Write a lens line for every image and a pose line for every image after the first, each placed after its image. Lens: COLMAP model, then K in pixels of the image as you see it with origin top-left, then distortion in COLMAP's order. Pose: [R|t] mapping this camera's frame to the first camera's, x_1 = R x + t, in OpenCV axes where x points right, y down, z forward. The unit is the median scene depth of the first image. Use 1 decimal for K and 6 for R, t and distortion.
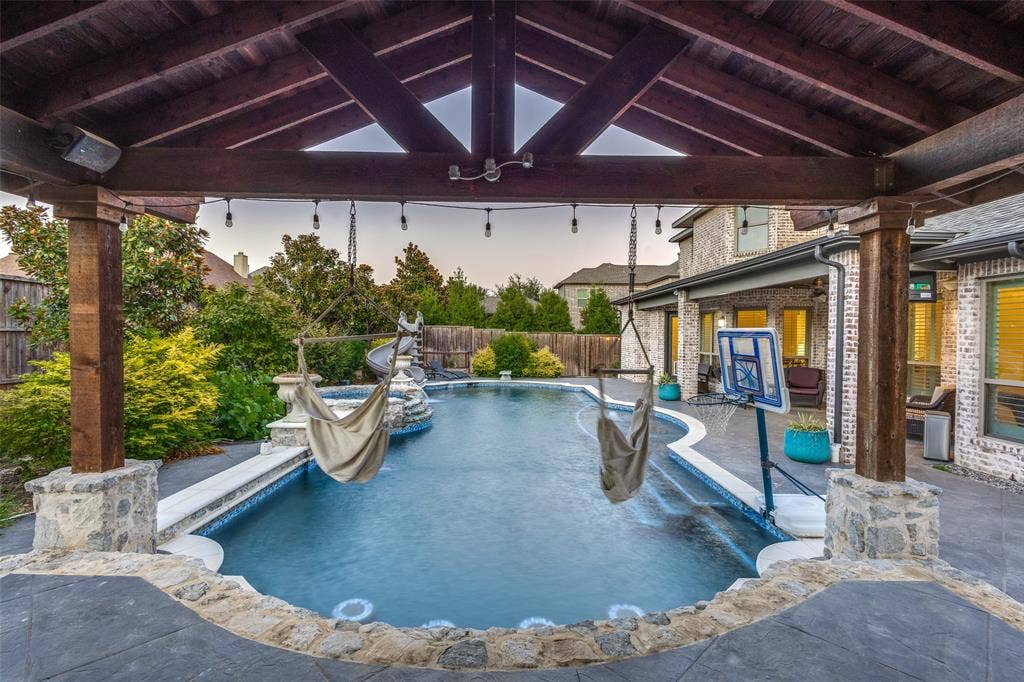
lens RADIAL K [[469.0, 0, 510.0], [0, 469.0, 340.8], [0, 0, 1]] dist [0.005729, 0.000455]
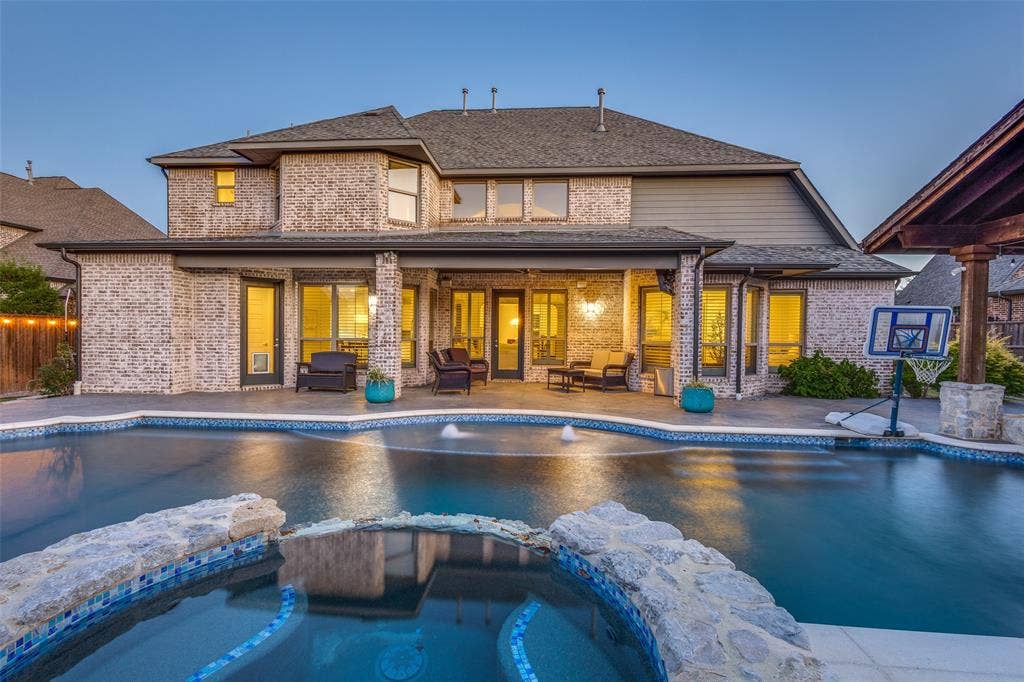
lens RADIAL K [[469.0, 0, 510.0], [0, 469.0, 340.8], [0, 0, 1]] dist [0.005729, 0.000455]
pose [[0.086019, -0.024397, 0.995995, -0.326624], [0.002599, 0.999702, 0.024263, 0.012766], [-0.996290, 0.000501, 0.086057, 0.656405]]
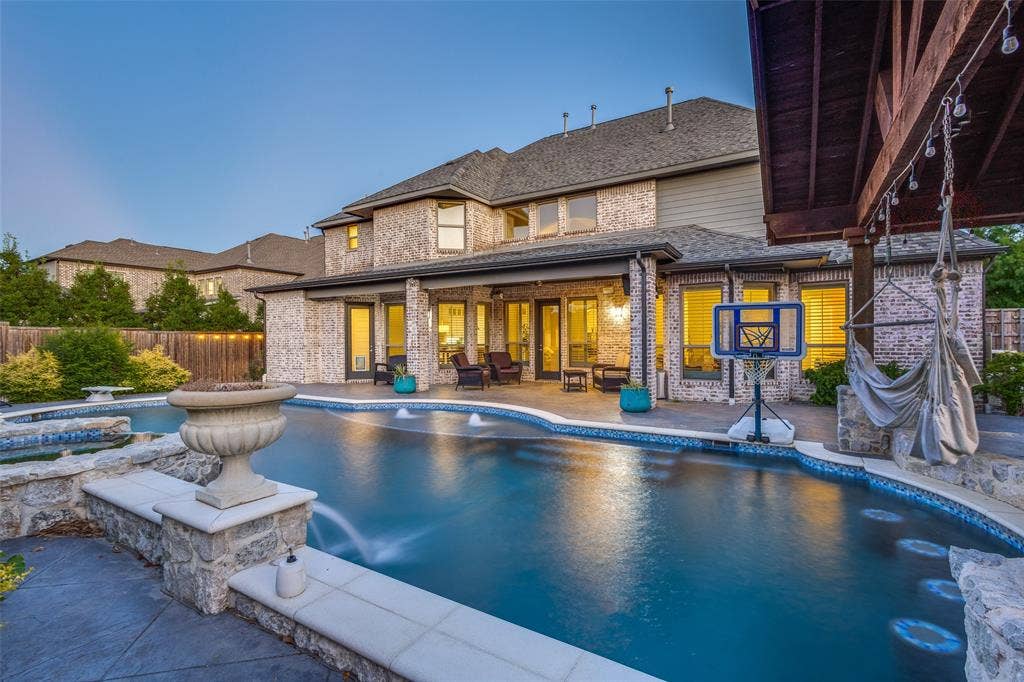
lens RADIAL K [[469.0, 0, 510.0], [0, 469.0, 340.8], [0, 0, 1]] dist [0.005729, 0.000455]
pose [[0.526330, -0.016944, 0.850111, -0.319890], [0.023920, 0.999701, 0.005116, 0.018444], [-0.849944, 0.017642, 0.526578, 0.279665]]
